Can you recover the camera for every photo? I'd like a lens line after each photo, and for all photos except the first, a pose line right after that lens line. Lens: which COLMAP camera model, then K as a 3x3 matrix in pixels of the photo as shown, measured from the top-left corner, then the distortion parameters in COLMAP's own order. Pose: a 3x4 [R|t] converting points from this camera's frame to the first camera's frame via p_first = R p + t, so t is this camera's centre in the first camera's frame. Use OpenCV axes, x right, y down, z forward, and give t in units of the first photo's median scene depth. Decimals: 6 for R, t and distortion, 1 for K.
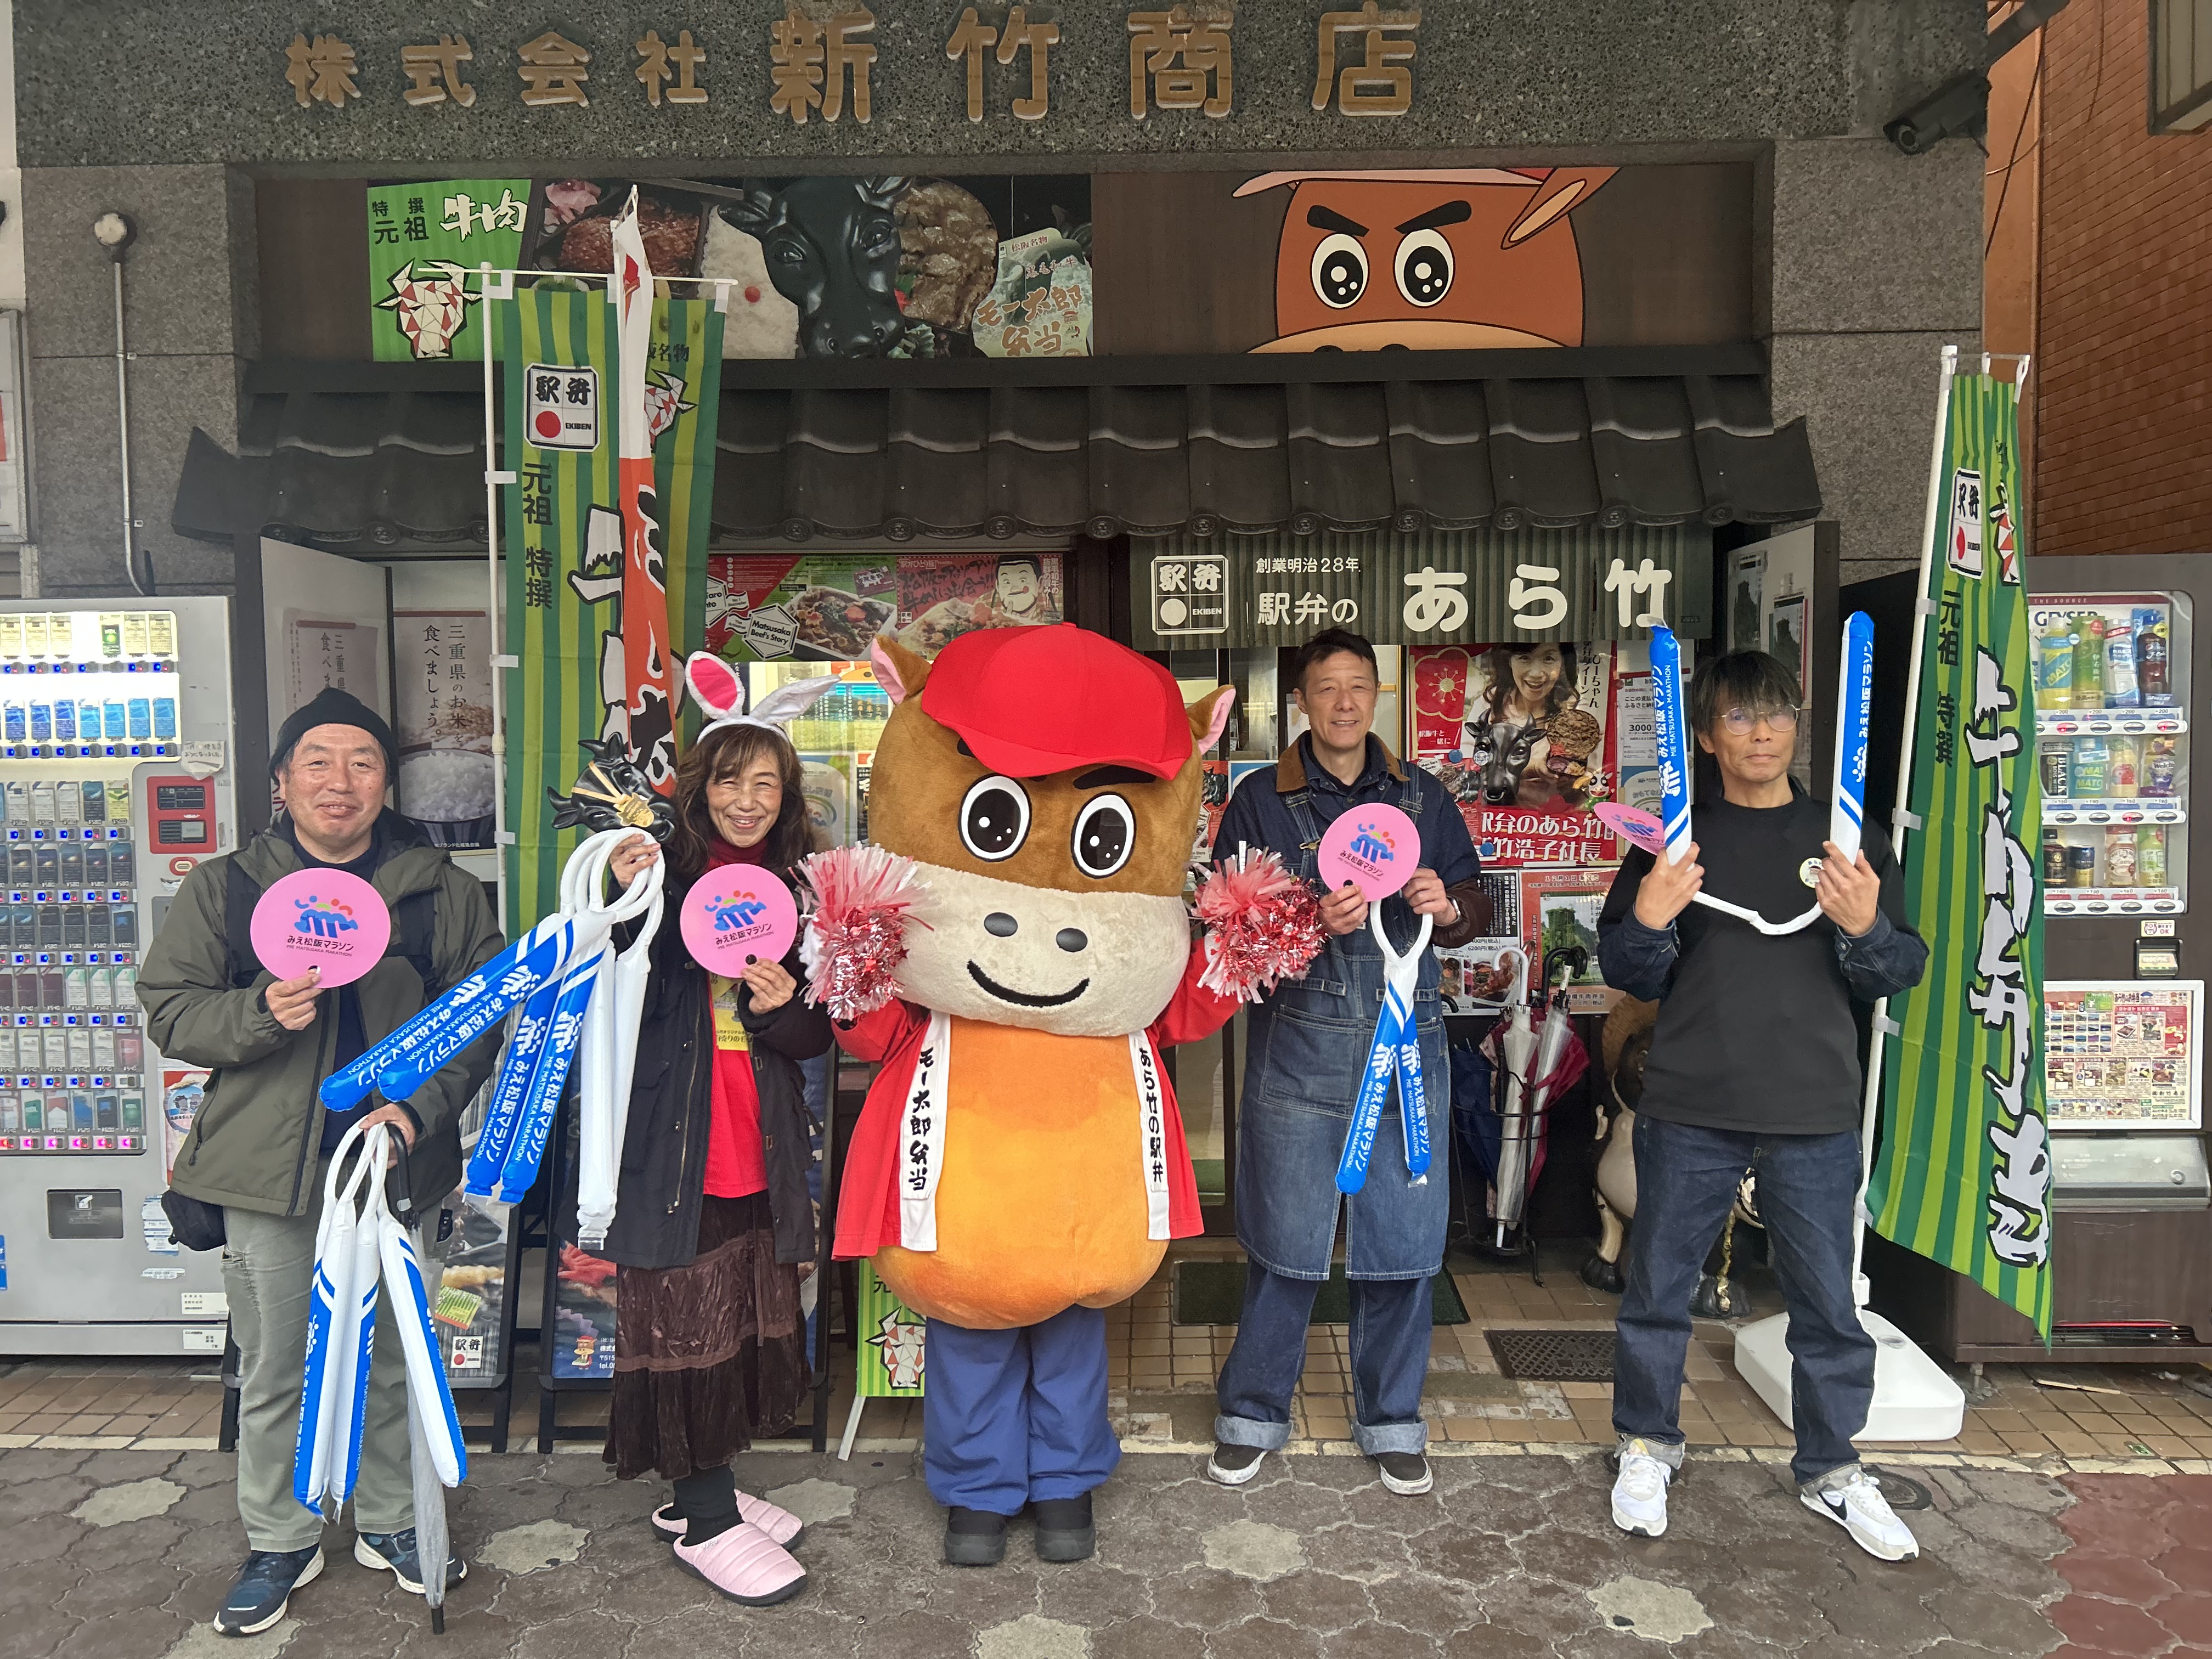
lens RADIAL K [[1683.3, 0, 1094.1], [0, 1683.3, 836.9], [0, 0, 1]] dist [0.046200, -0.040208]
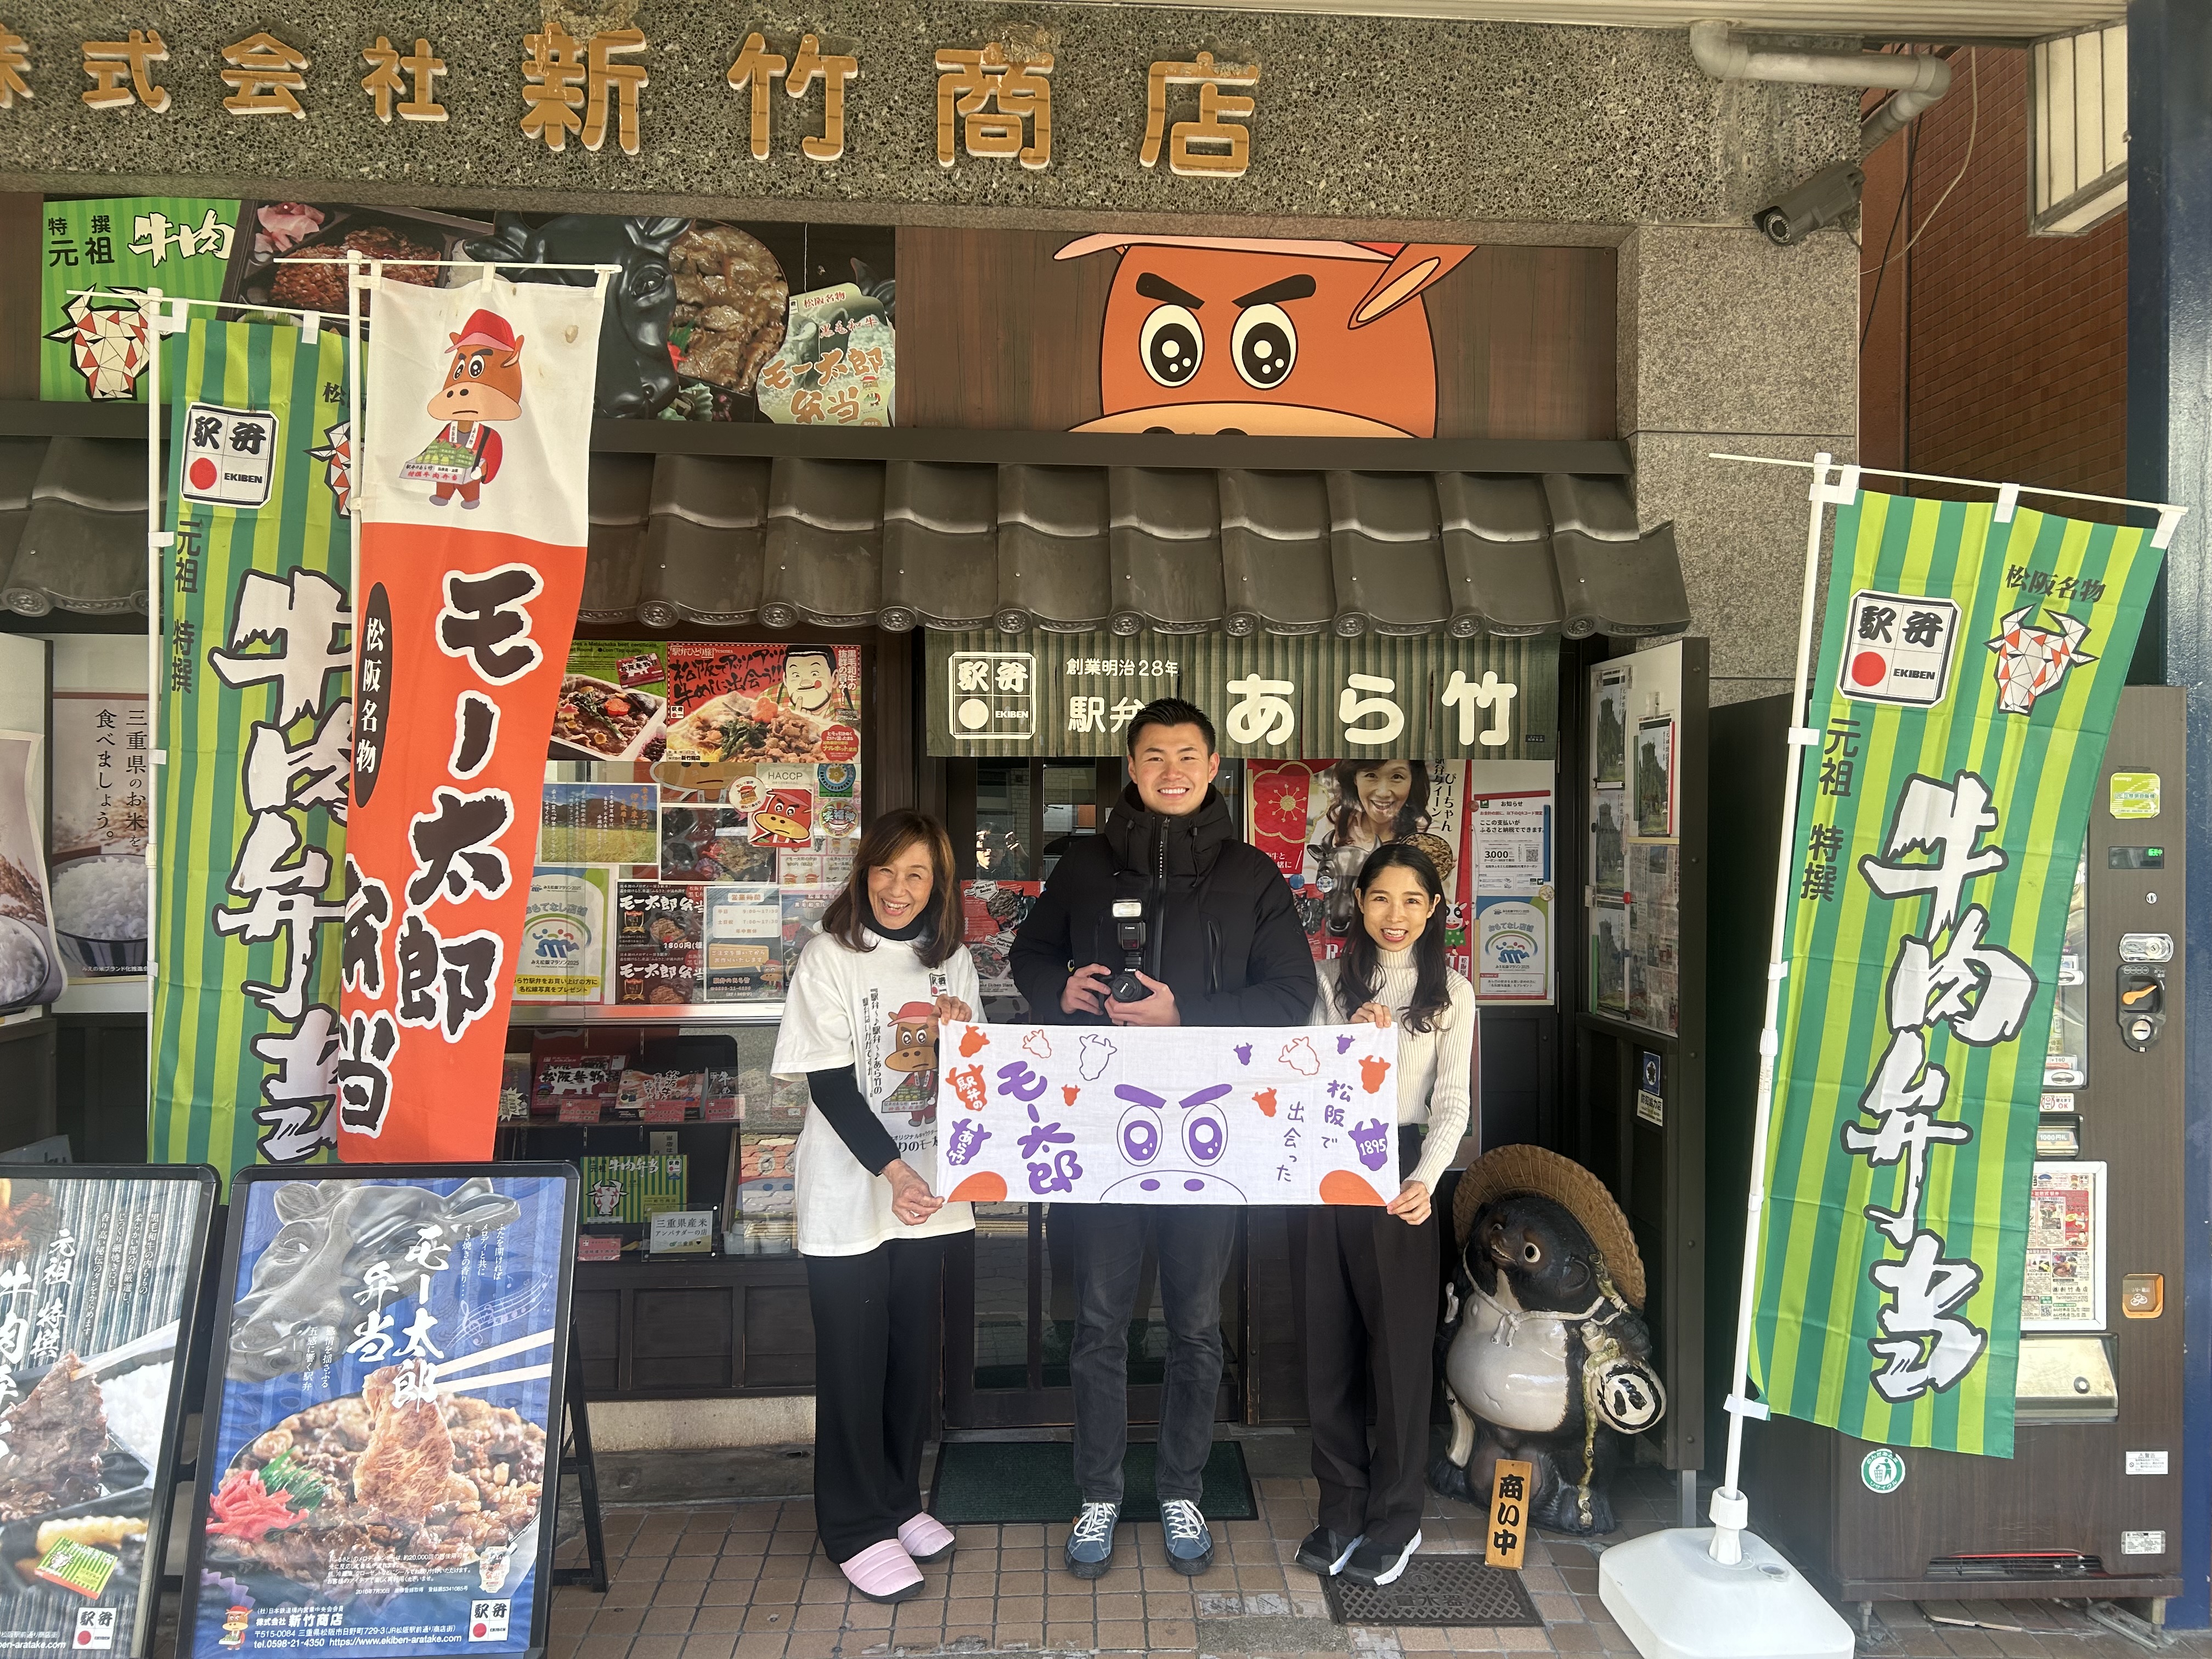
lens RADIAL K [[1659.6, 0, 1124.1], [0, 1659.6, 827.1], [0, 0, 1]] dist [0.061623, -0.064913]
pose [[0.996929, 0.019091, 0.075946, 0.058817], [-0.015199, 0.998557, -0.051502, -0.032283], [-0.076820, 0.050190, 0.995781, 0.132213]]
